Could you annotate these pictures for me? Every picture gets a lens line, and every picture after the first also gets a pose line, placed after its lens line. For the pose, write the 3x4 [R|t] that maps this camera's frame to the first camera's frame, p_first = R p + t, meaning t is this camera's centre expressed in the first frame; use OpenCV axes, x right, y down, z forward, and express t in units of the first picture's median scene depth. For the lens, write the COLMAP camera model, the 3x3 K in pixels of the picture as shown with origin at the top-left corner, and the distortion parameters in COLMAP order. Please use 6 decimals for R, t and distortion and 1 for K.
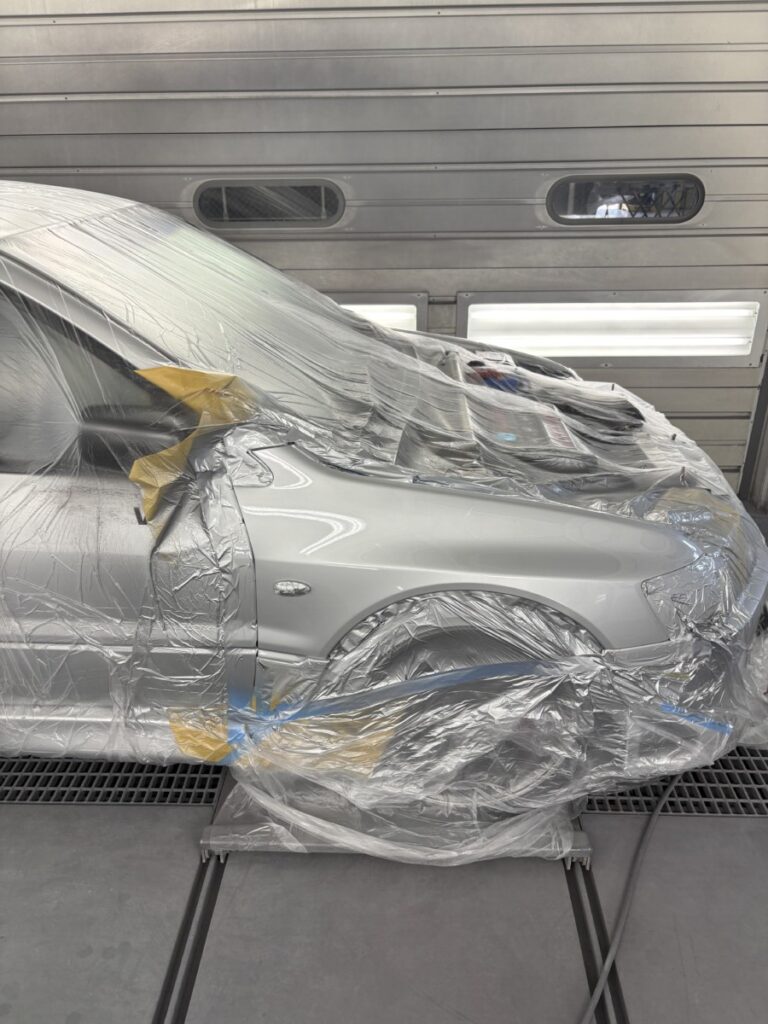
lens RADIAL K [[782.1, 0, 376.1], [0, 782.1, 508.6], [0, 0, 1]] dist [0.039933, -0.049136]
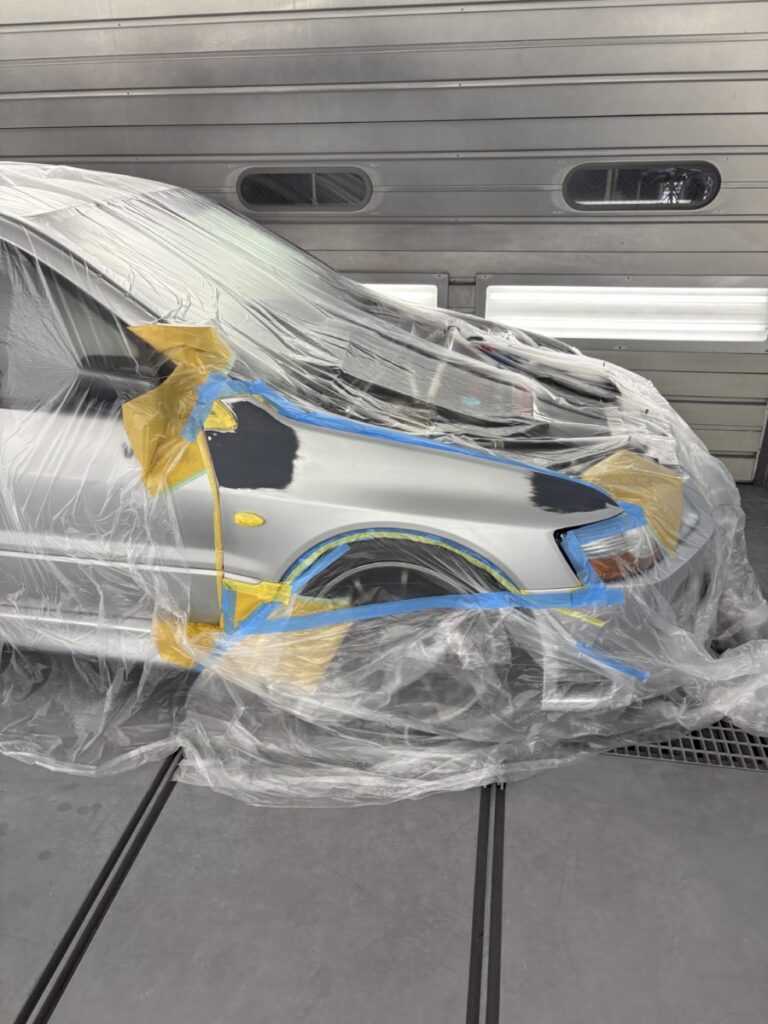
lens RADIAL K [[782.1, 0, 373.2], [0, 782.1, 508.9], [0, 0, 1]] dist [0.039933, -0.049136]
pose [[0.991050, 0.053596, -0.122256, 0.122146], [-0.052009, 0.998516, 0.016135, 0.033099], [0.122940, -0.009632, 0.992367, -0.075521]]
